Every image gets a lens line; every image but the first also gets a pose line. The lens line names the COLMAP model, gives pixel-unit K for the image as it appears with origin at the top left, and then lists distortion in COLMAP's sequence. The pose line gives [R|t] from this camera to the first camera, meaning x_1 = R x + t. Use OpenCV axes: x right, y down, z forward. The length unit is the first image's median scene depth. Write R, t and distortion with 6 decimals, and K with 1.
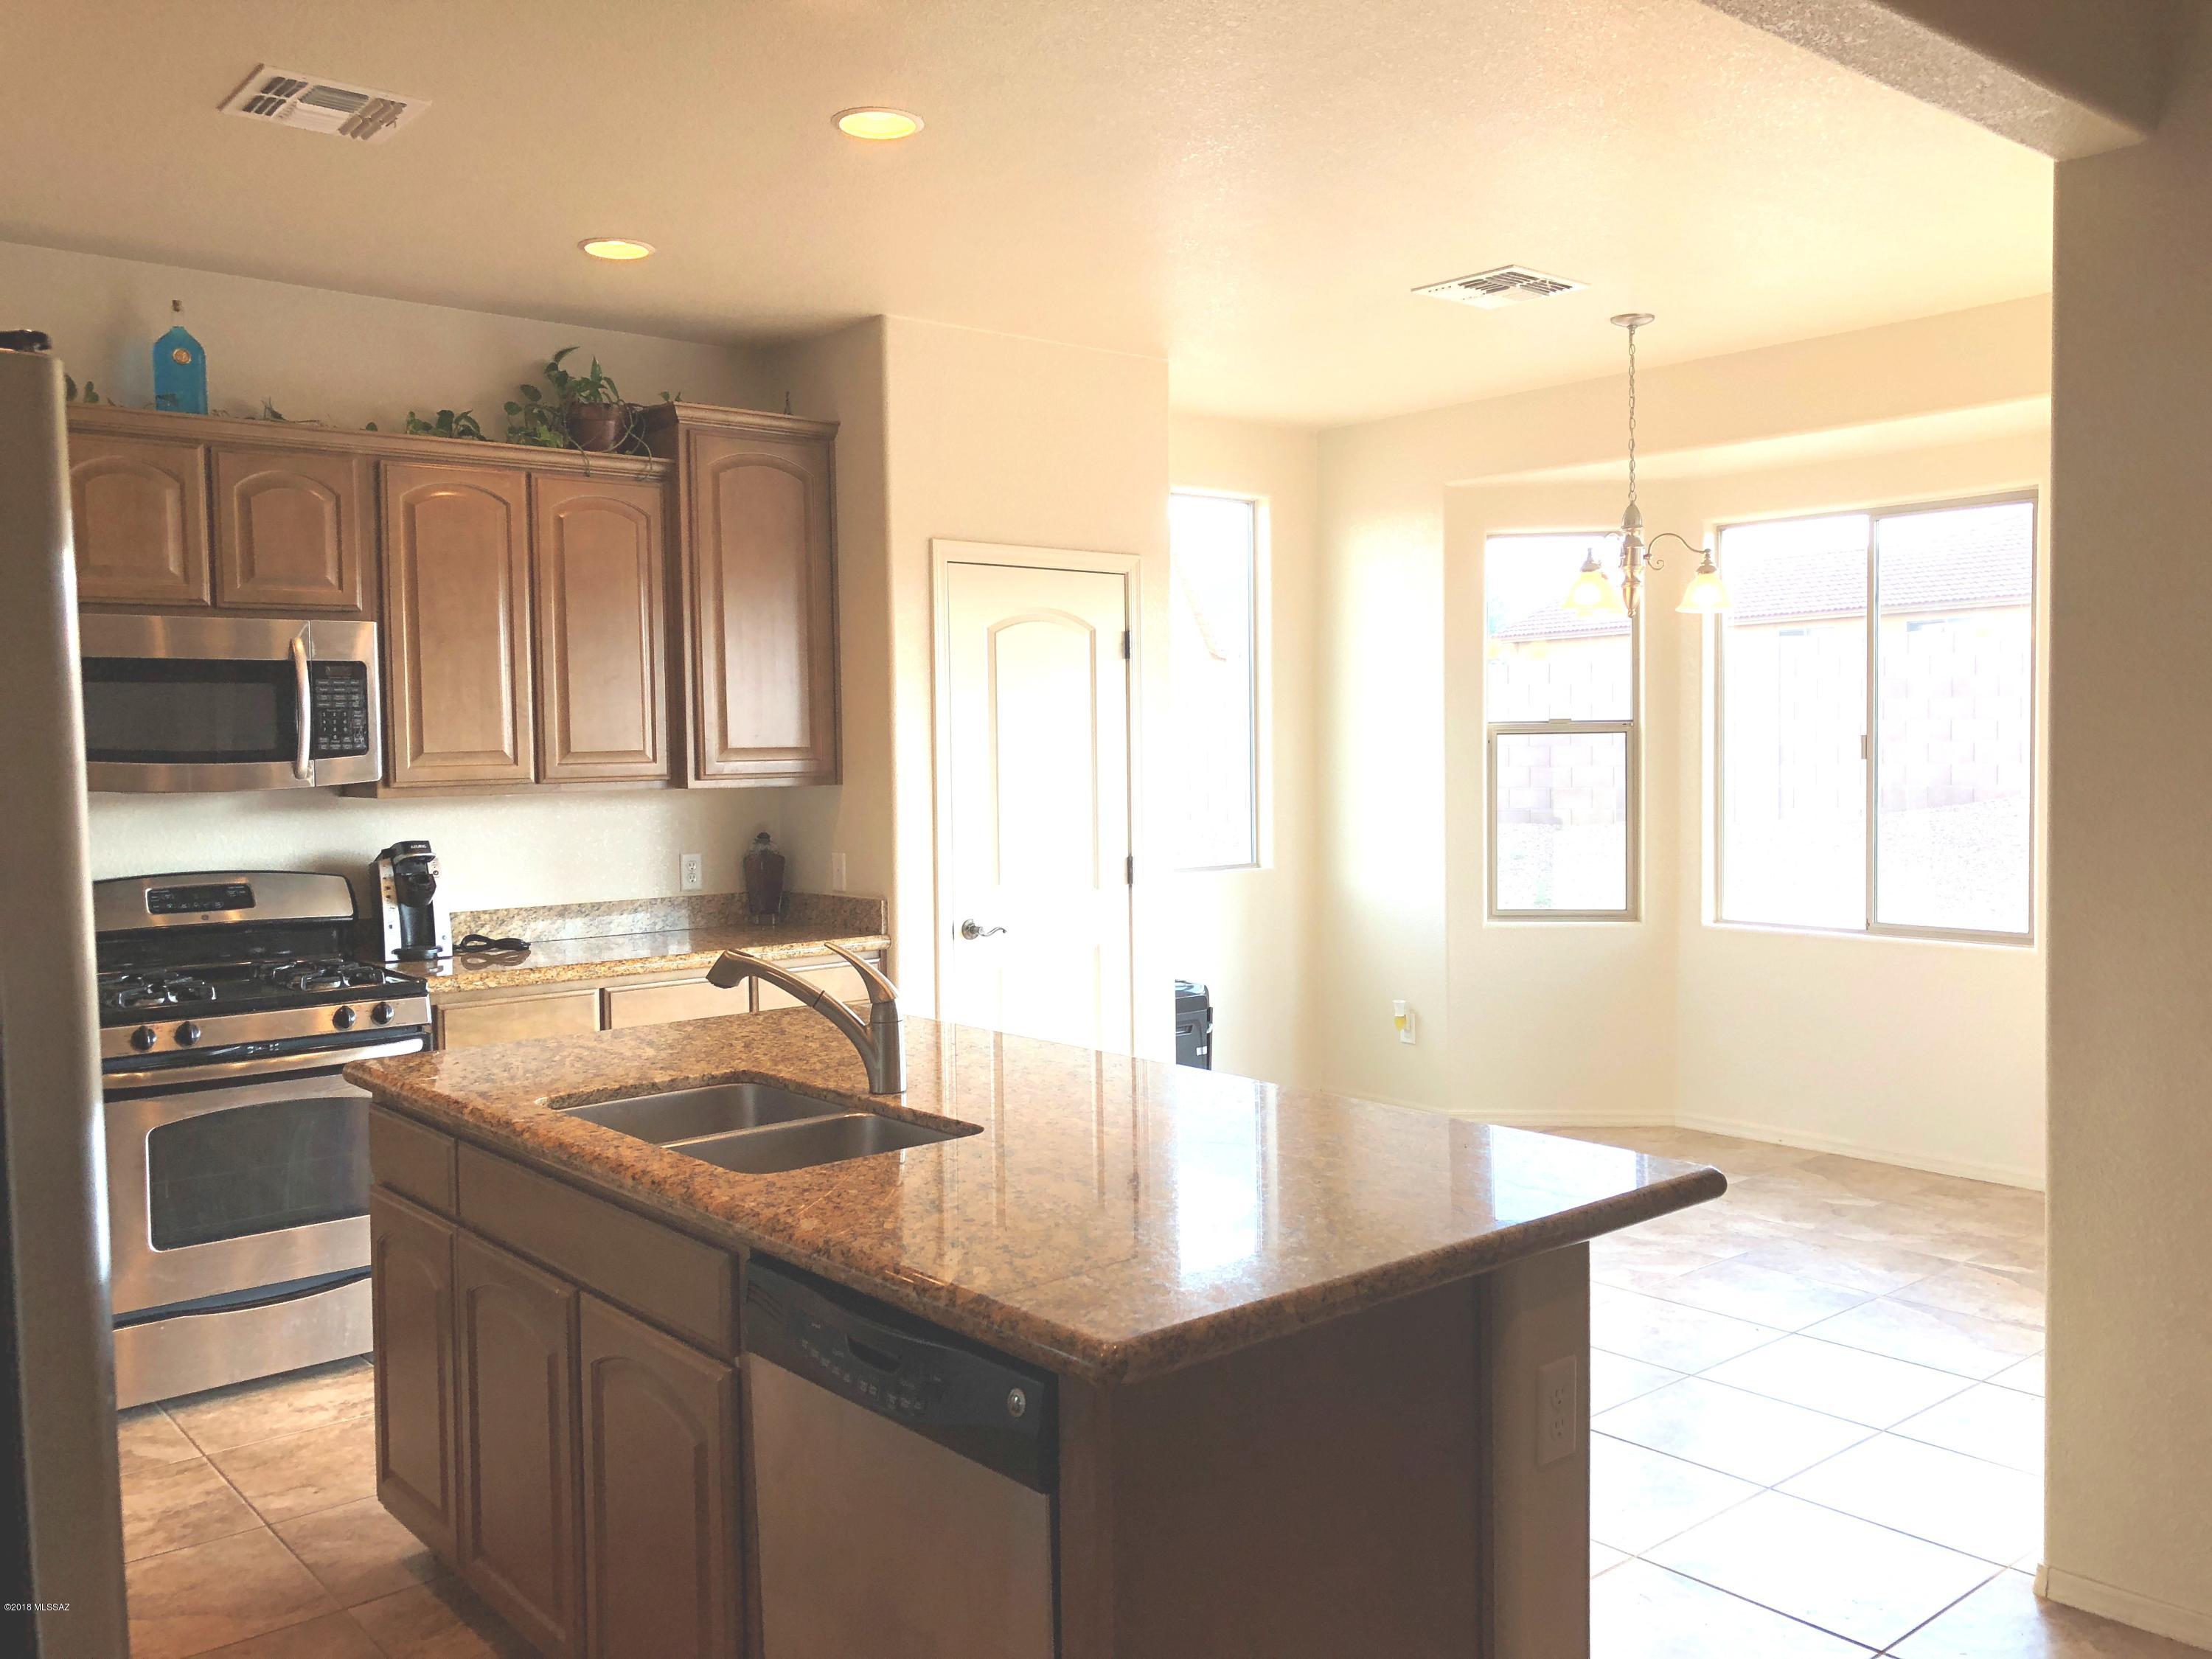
lens RADIAL K [[1844.0, 0, 1104.5], [0, 1844.0, 823.9], [0, 0, 1]] dist [0.059457, -0.047014]
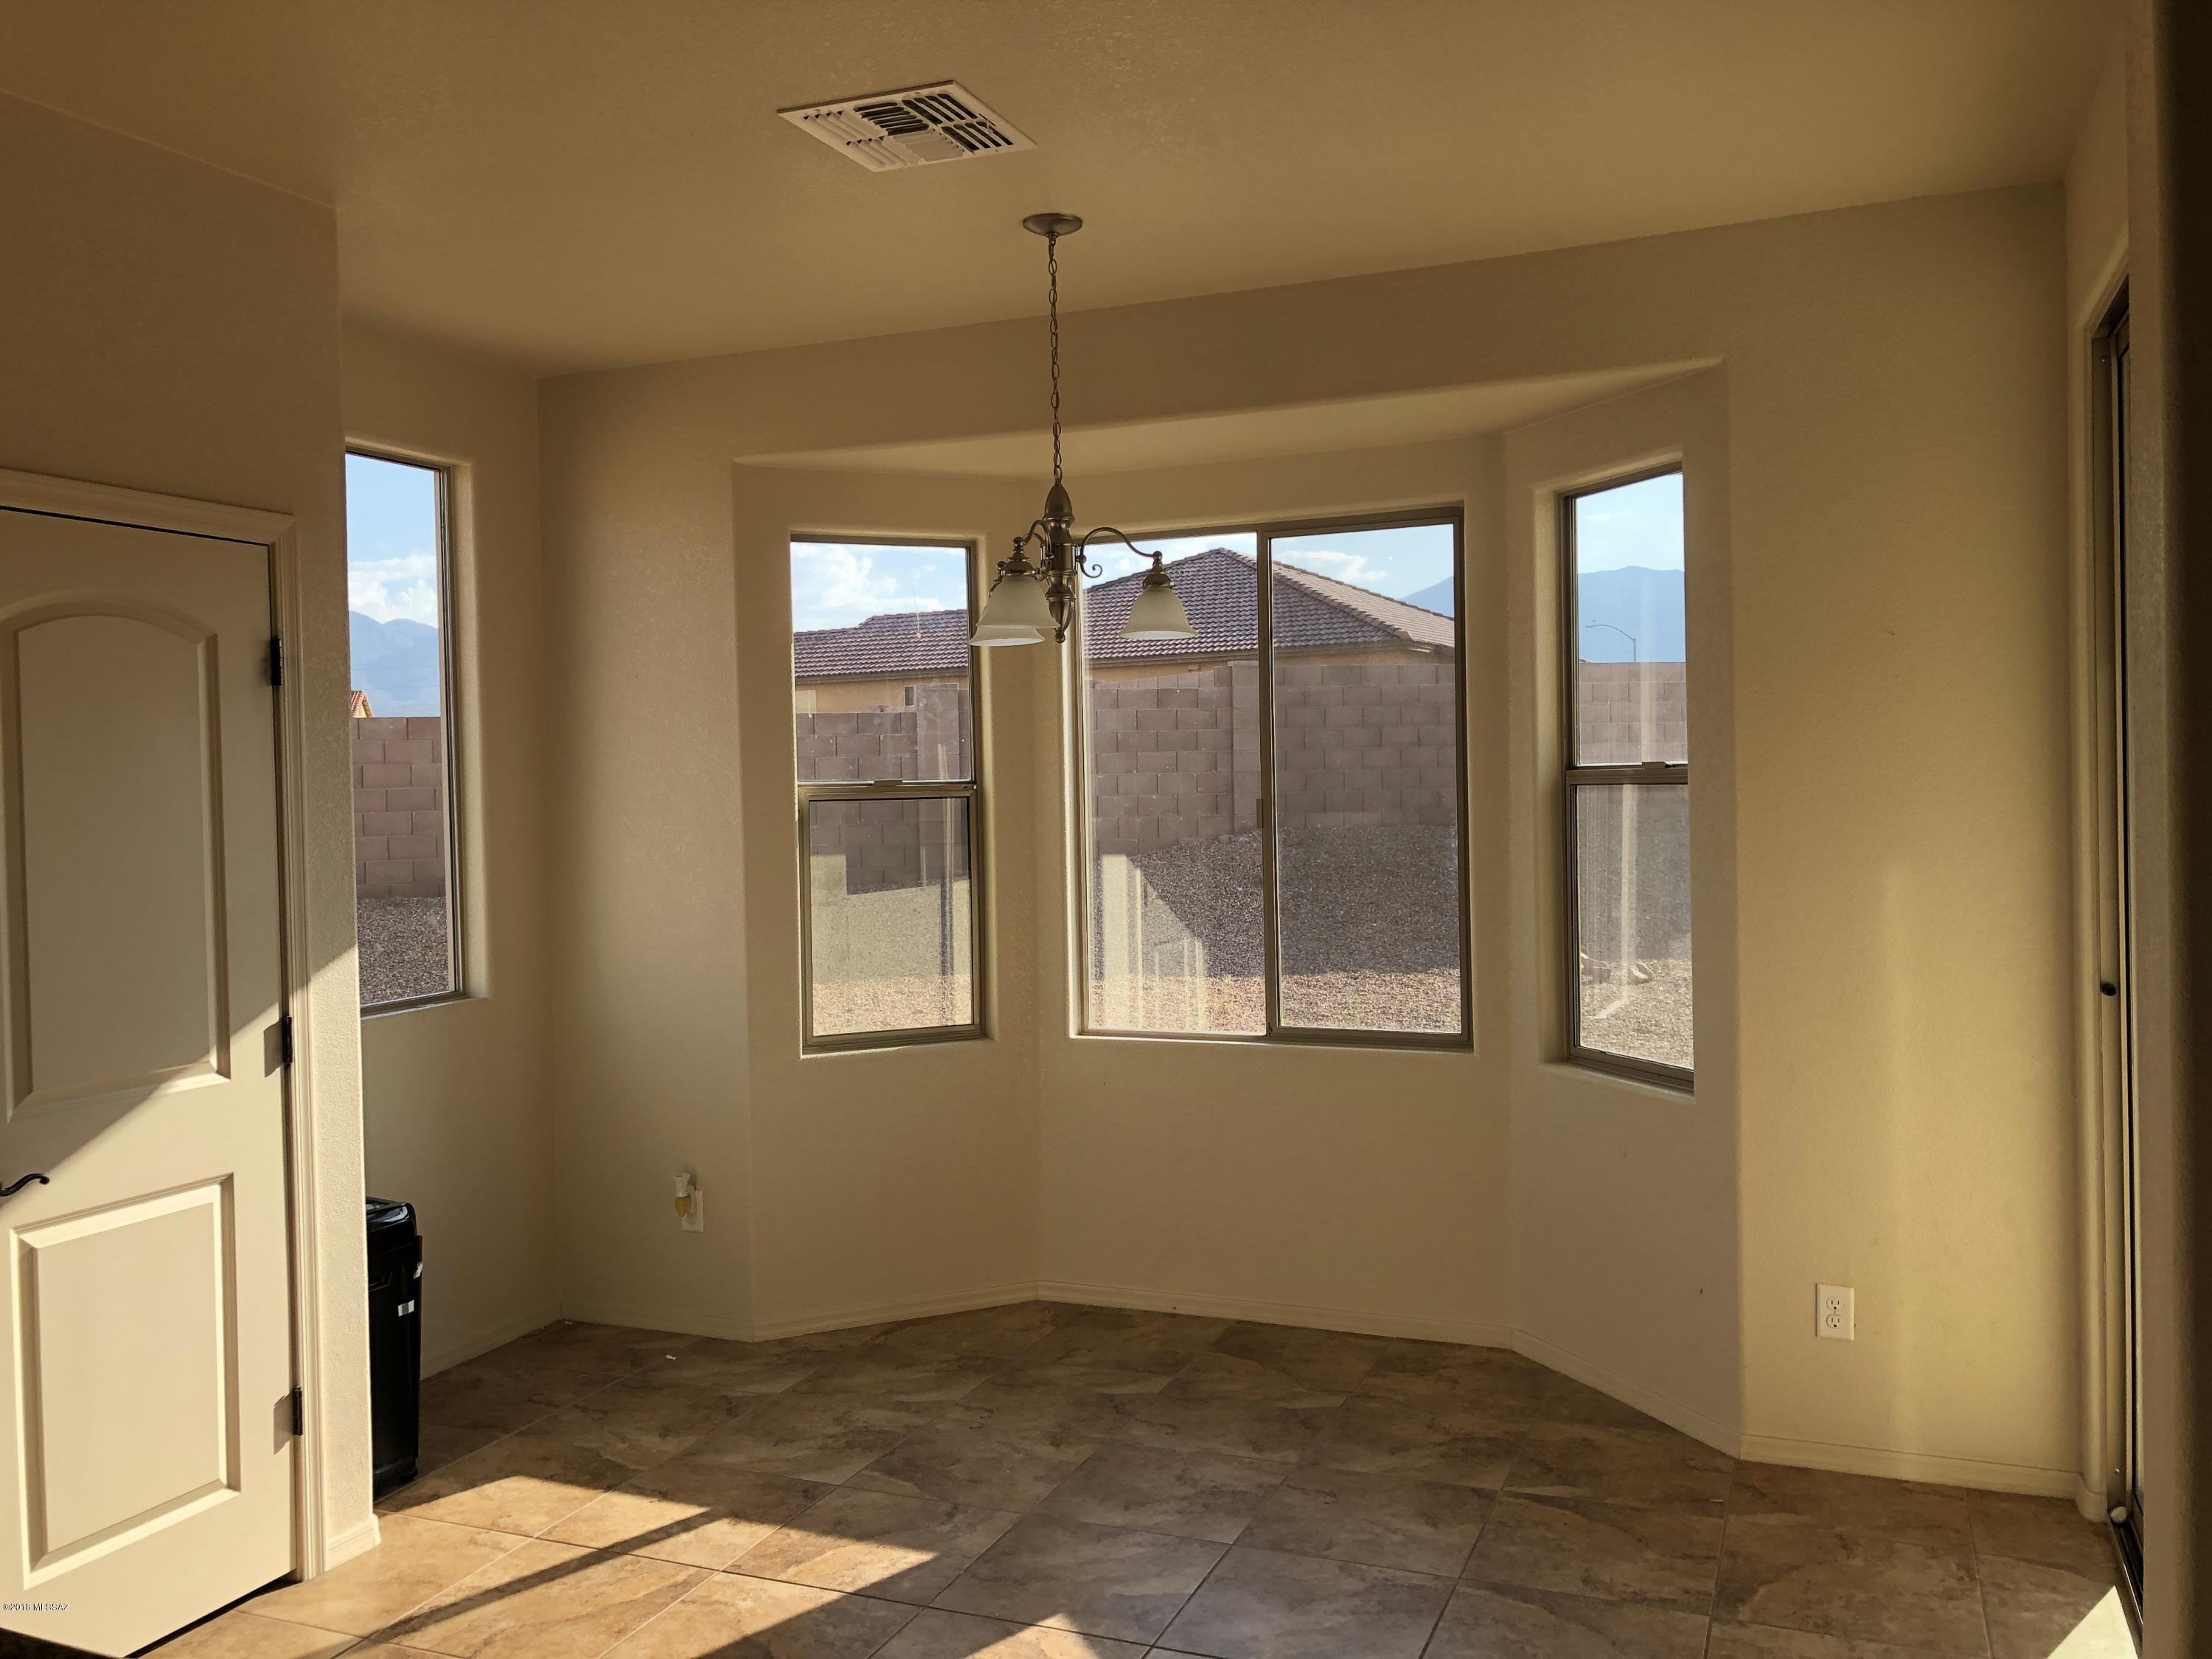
lens RADIAL K [[1844.0, 0, 1103.8], [0, 1844.0, 813.4], [0, 0, 1]] dist [0.059457, -0.047014]
pose [[0.889534, -0.014087, 0.456652, -0.025419], [0.030538, 0.999122, -0.028665, -0.022572], [-0.455848, 0.039444, 0.889183, 0.343320]]
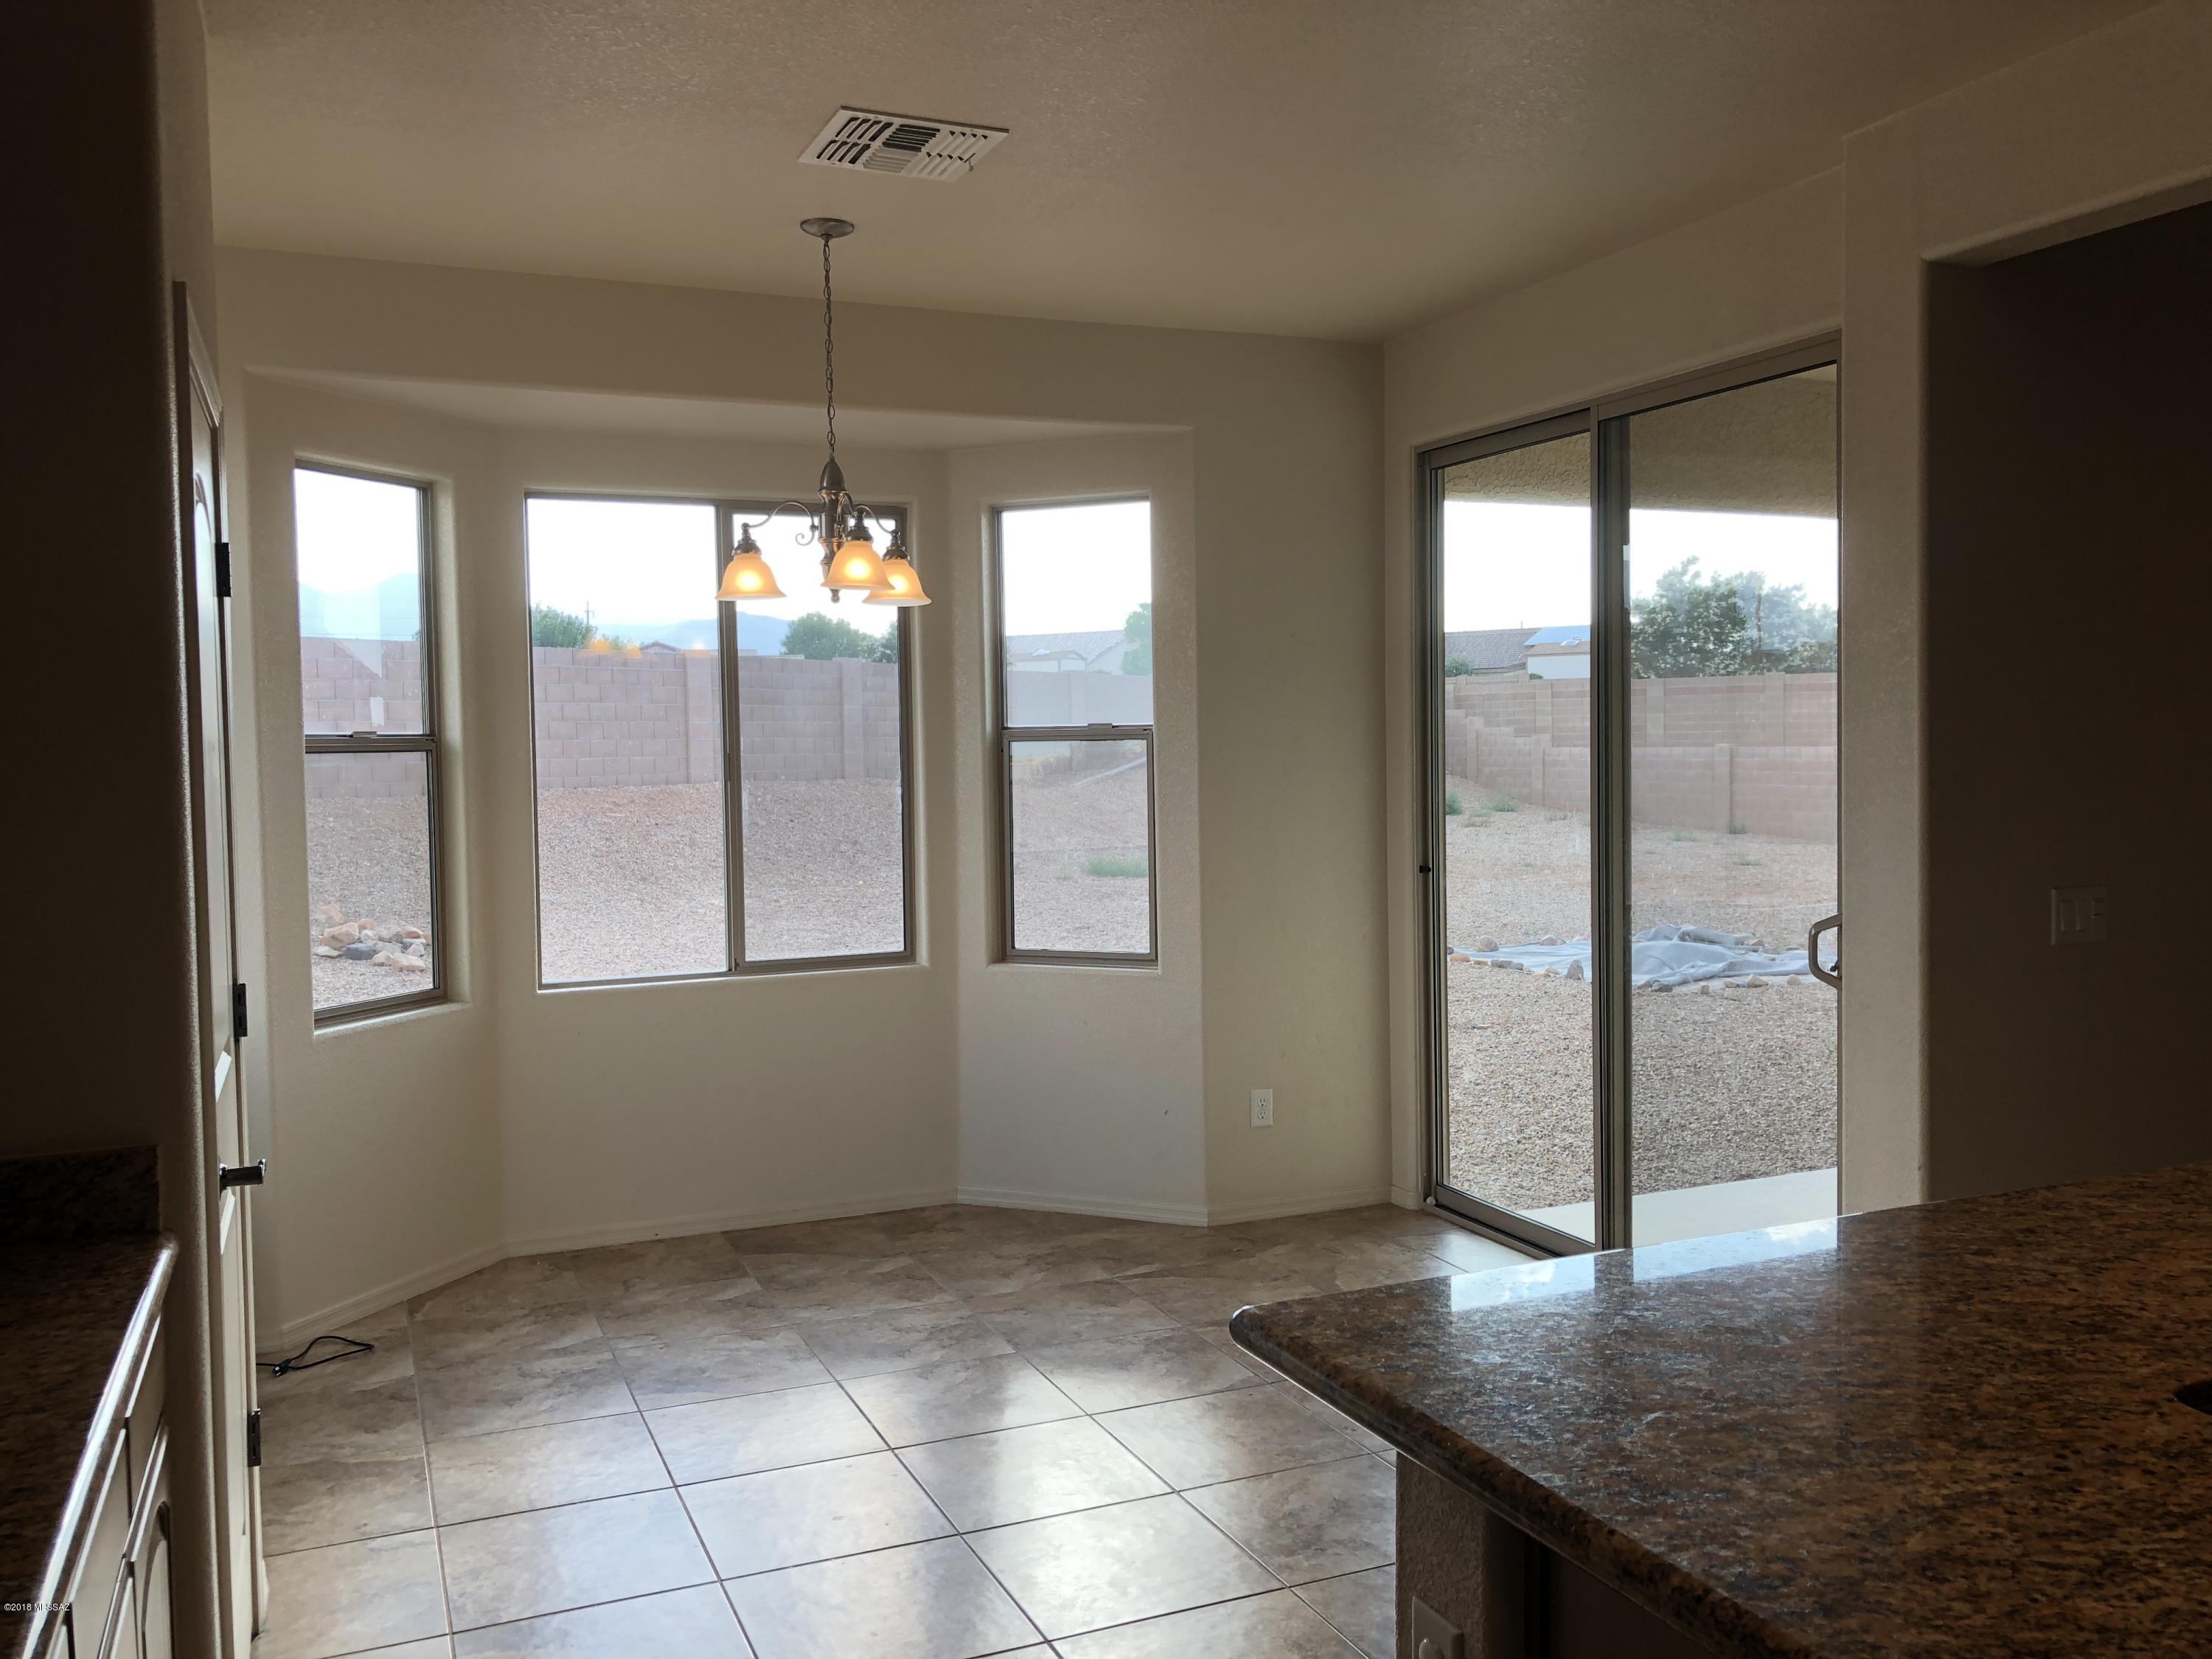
lens RADIAL K [[1844.0, 0, 1112.4], [0, 1844.0, 814.8], [0, 0, 1]] dist [0.059457, -0.047014]
pose [[0.295317, -0.031062, 0.954894, -0.420537], [0.056814, 0.998274, 0.014902, -0.023168], [-0.953709, 0.049850, 0.296572, 0.619191]]
